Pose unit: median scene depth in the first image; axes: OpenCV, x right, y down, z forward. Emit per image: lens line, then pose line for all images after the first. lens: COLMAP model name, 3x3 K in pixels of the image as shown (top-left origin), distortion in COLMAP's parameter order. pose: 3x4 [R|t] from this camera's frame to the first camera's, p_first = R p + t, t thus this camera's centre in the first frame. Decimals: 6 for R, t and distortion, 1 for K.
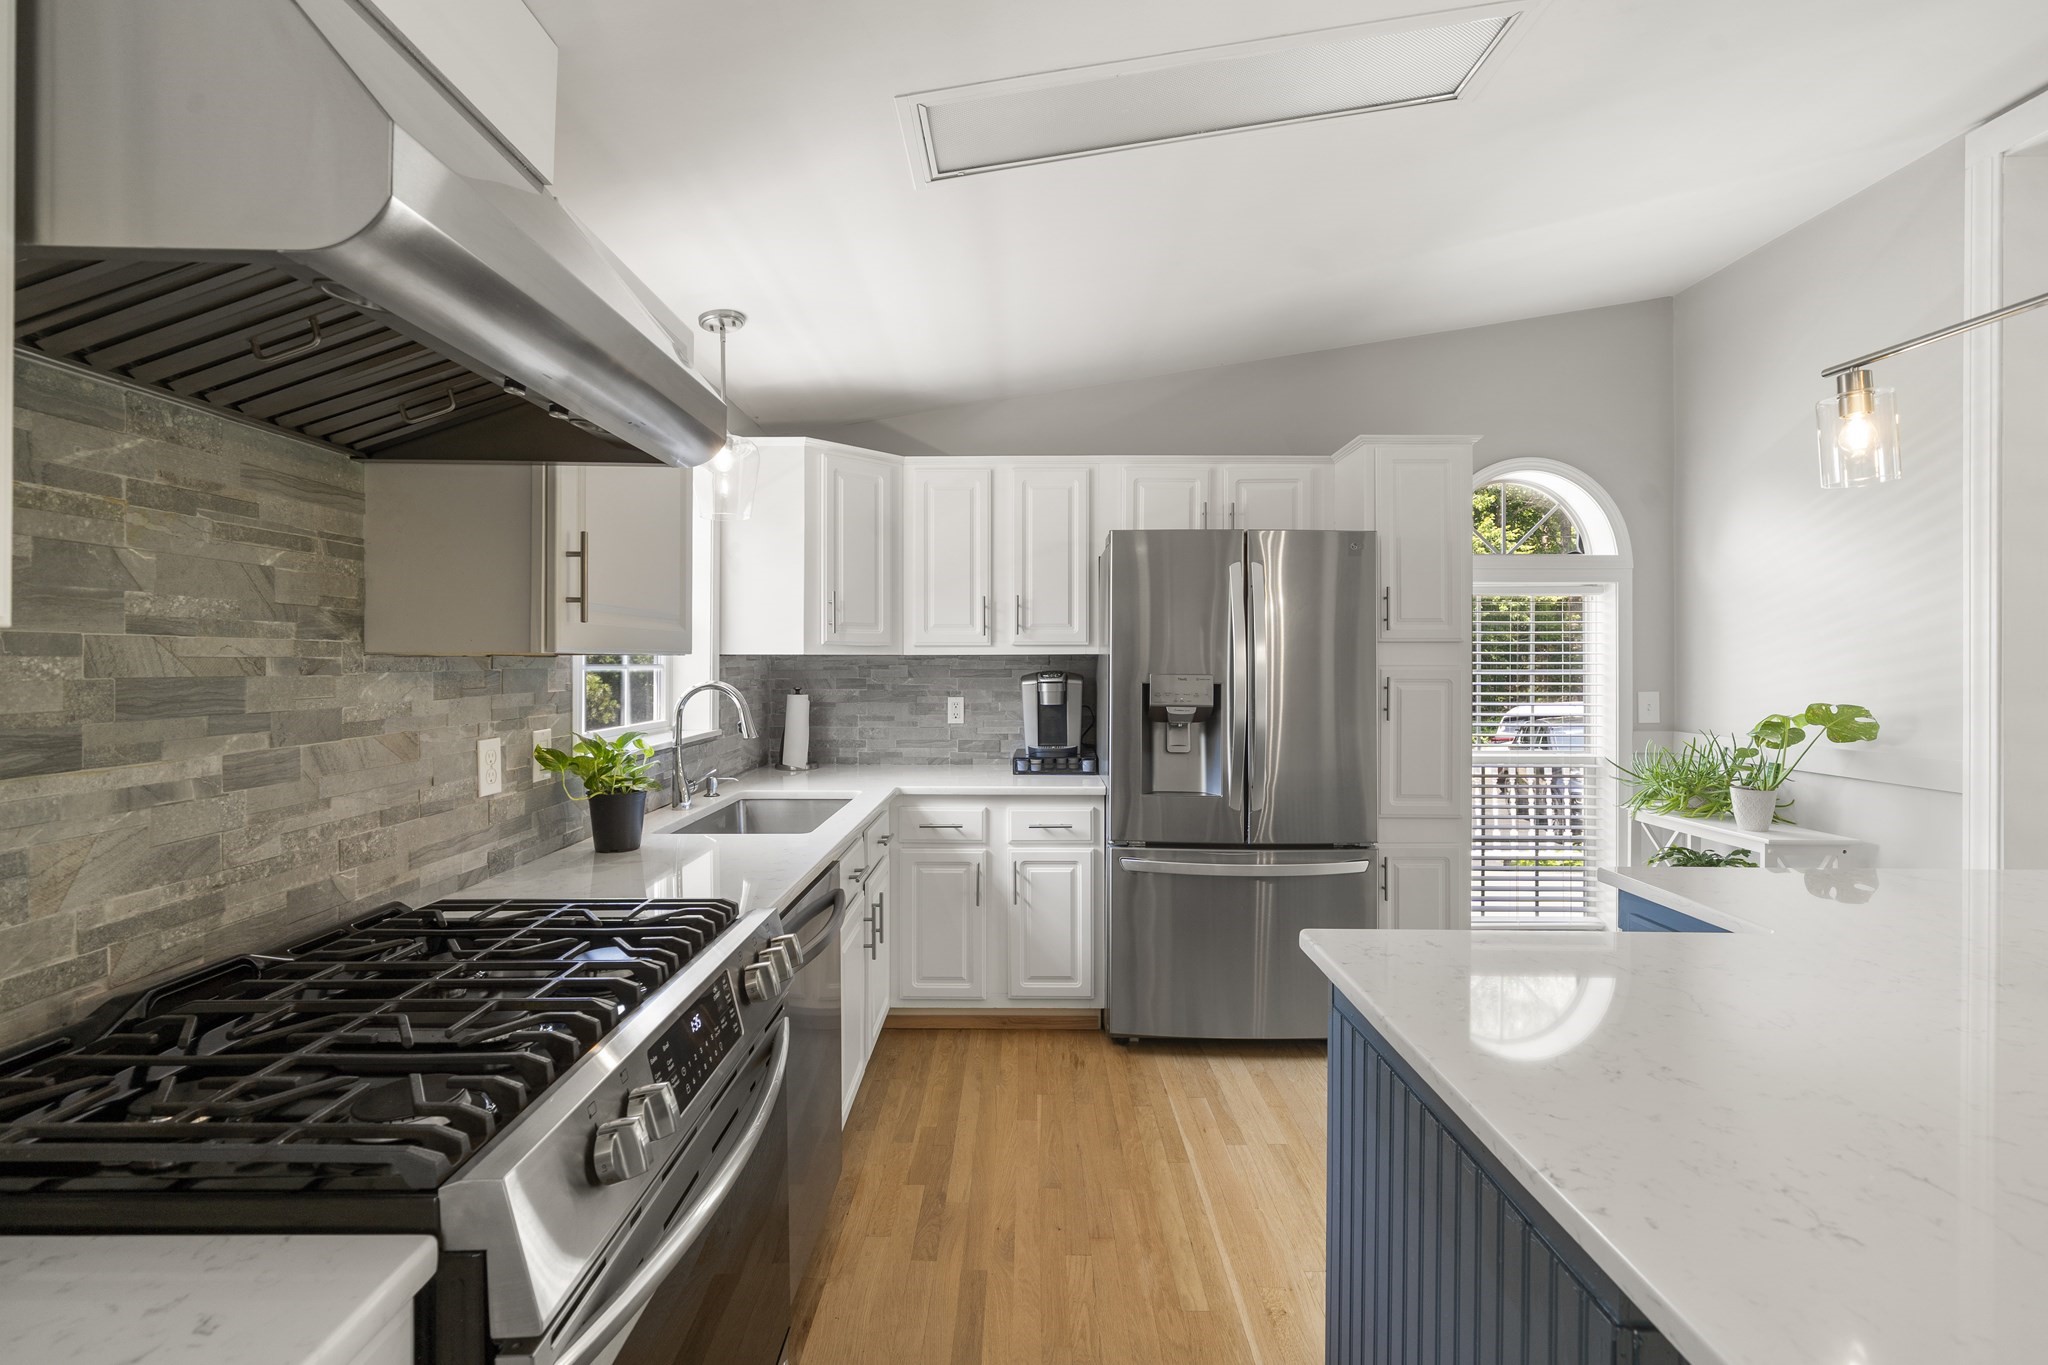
lens RADIAL K [[881.9, 0, 1016.0], [0, 881.9, 661.0], [0, 0, 1]] dist [0.002644, -0.000623]
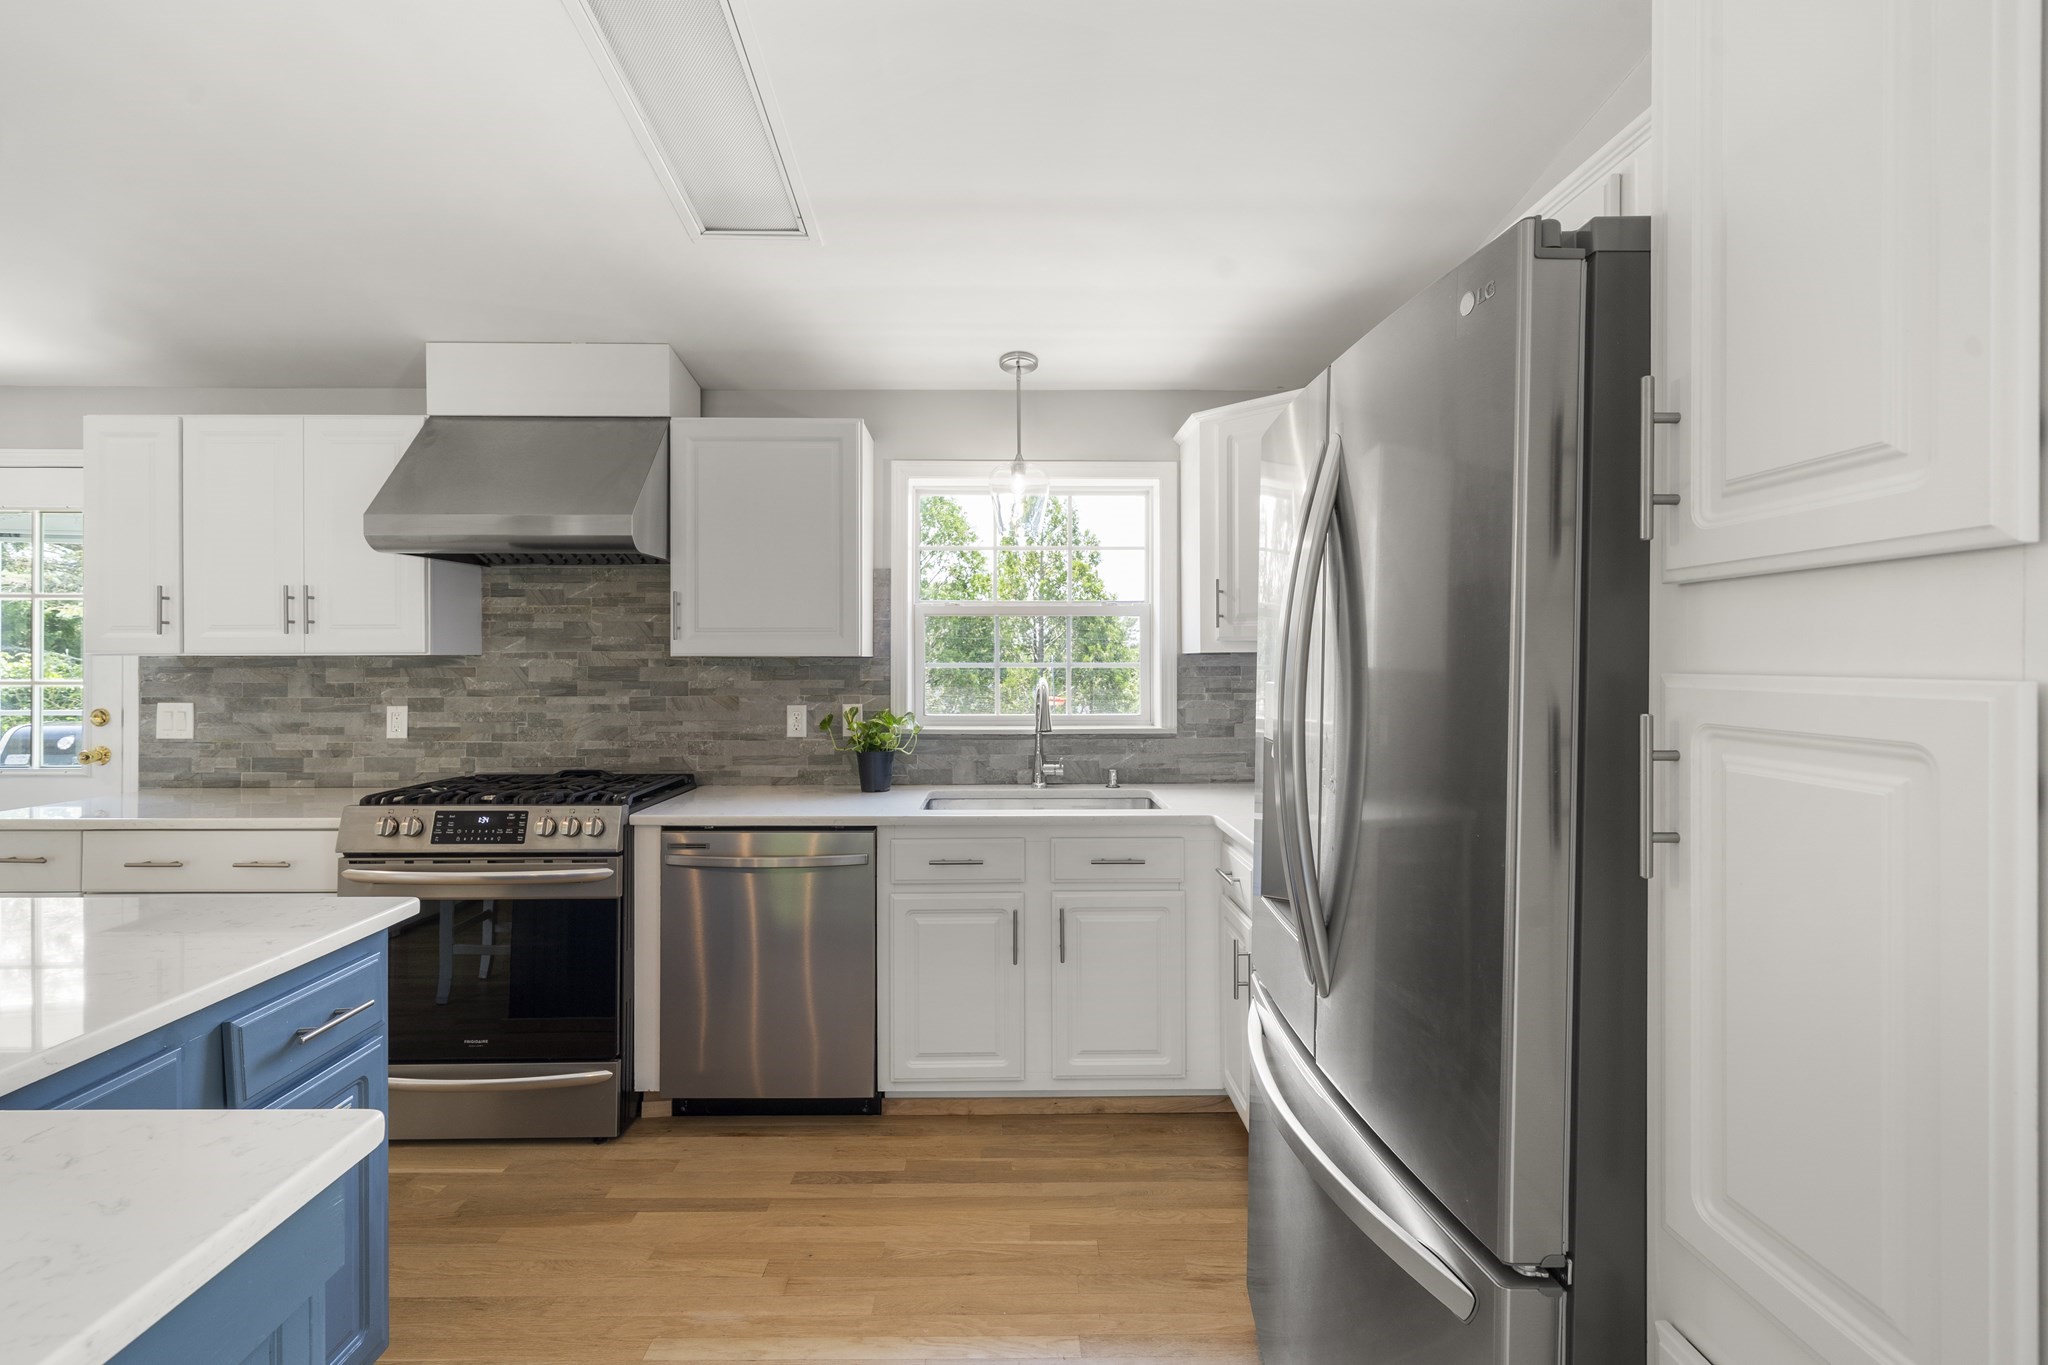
lens RADIAL K [[896.6, 0, 1007.7], [0, 896.6, 657.6], [0, 0, 1]] dist [0.001647, -0.000509]
pose [[0.025106, -0.004692, -0.999674, 0.763280], [0.001096, 0.999989, -0.004666, 0.002215], [0.999684, -0.000978, 0.025111, 0.884151]]
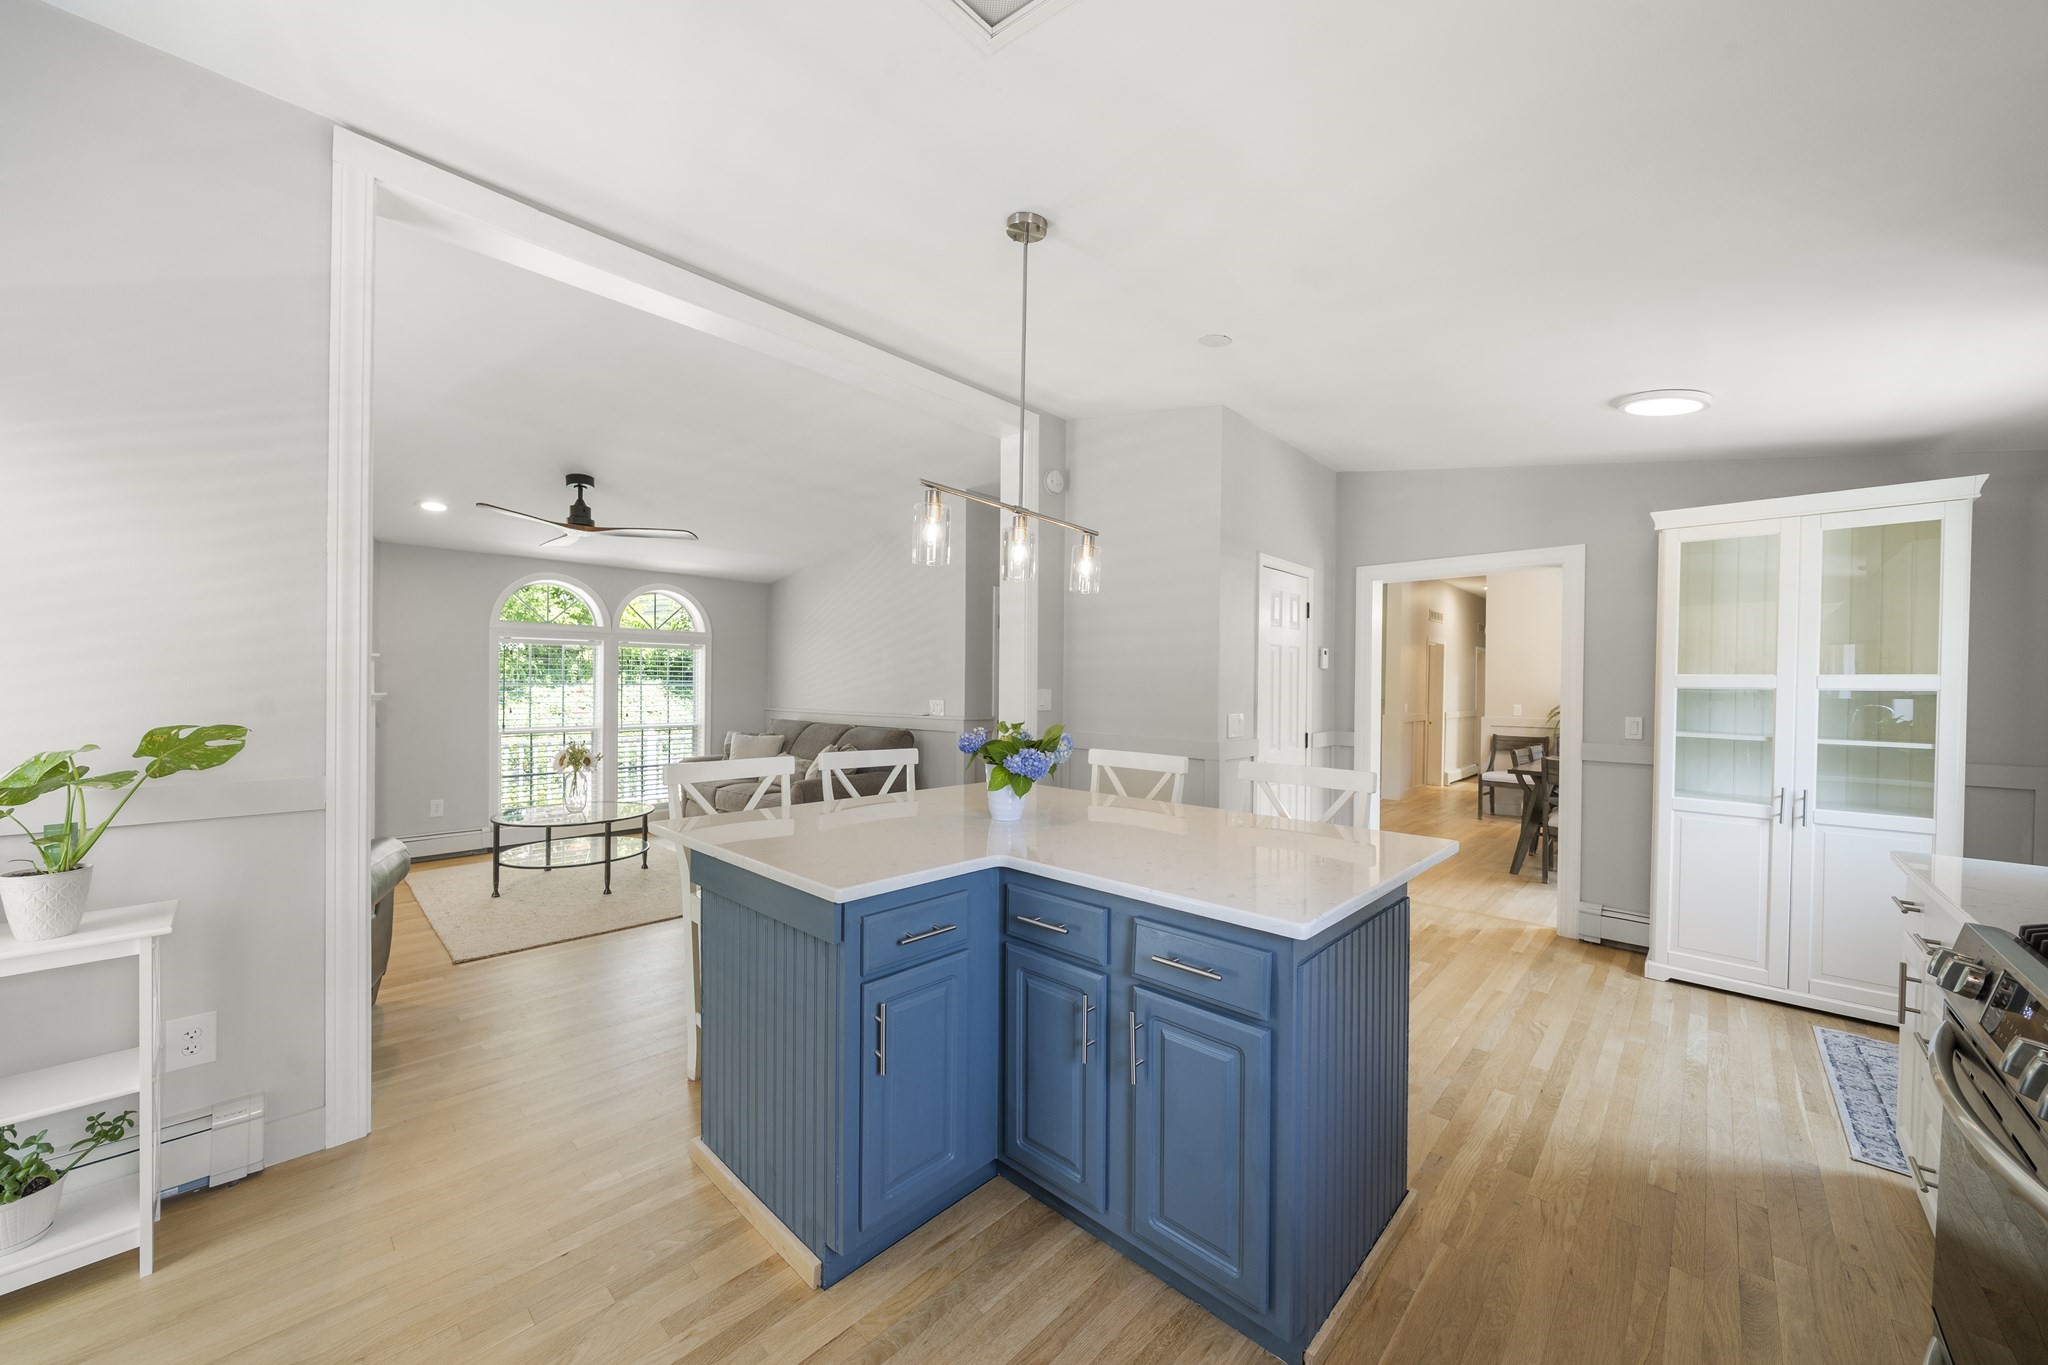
lens RADIAL K [[739.9, 0, 1023.4], [0, 739.9, 686.6], [0, 0, 1]] dist [-0.007679, 0.000008]
pose [[-0.731168, -0.010092, 0.682123, -0.025507], [-0.012998, 0.999915, 0.000861, 0.005721], [-0.682074, -0.008237, -0.731237, 0.982004]]
